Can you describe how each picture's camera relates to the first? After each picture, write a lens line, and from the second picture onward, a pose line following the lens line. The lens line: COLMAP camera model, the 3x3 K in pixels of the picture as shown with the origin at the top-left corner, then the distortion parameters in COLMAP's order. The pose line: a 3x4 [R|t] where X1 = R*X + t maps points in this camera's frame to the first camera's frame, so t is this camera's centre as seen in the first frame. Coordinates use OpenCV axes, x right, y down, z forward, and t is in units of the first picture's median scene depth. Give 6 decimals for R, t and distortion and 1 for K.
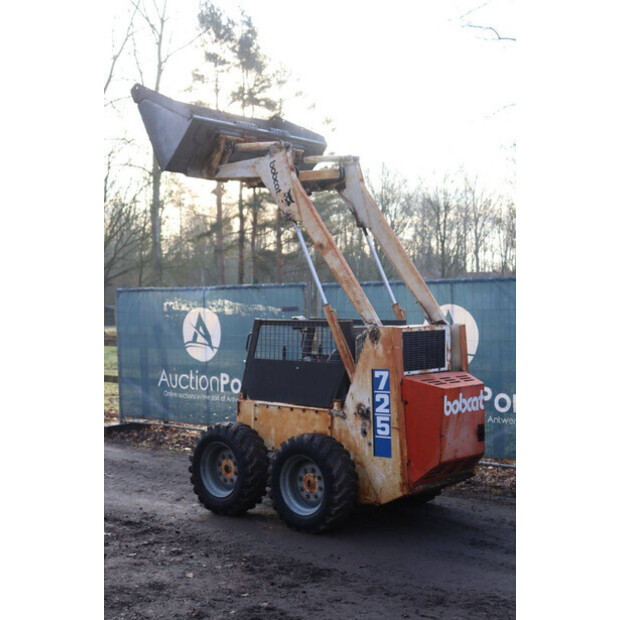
lens RADIAL K [[891.8, 0, 313.0], [0, 891.8, 305.5], [0, 0, 1]] dist [0.013290, 0.000000]
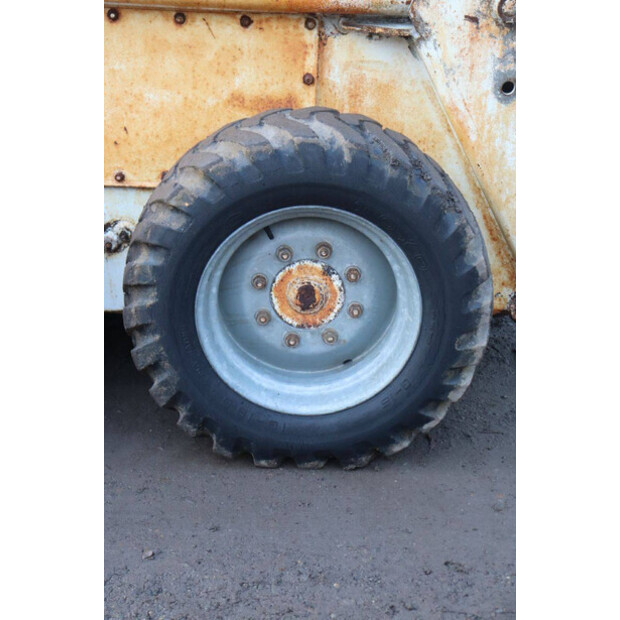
lens RADIAL K [[1162.8, 0, 309.3], [0, 1162.8, 311.8], [0, 0, 1]] dist [0.263852, 0.000000]
pose [[0.735923, -0.236543, 0.634400, -0.231502], [-0.032230, 0.923685, 0.381794, 0.068385], [-0.676297, -0.301418, 0.672138, 0.764370]]
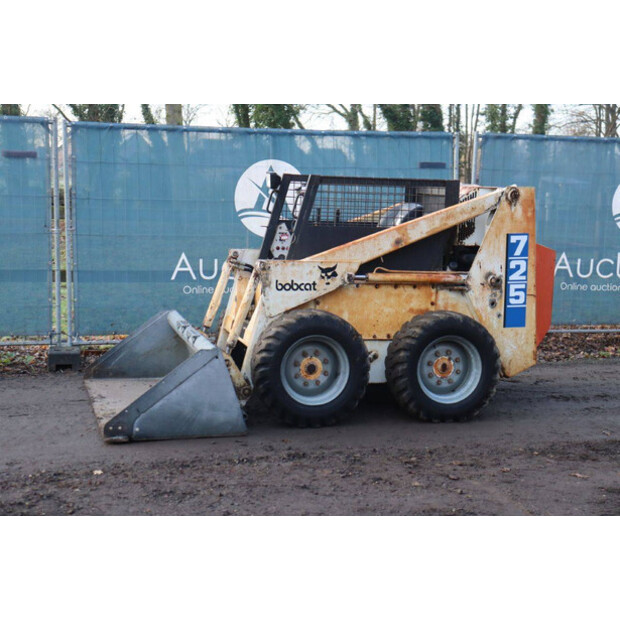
lens RADIAL K [[1110.6, 0, 287.5], [0, 1110.6, 304.1], [0, 0, 1]] dist [0.100978, 0.000000]
pose [[0.568820, -0.081073, 0.818457, -0.982031], [-0.030610, 0.992354, 0.119572, 0.012769], [-0.821892, -0.093068, 0.561989, 0.523794]]
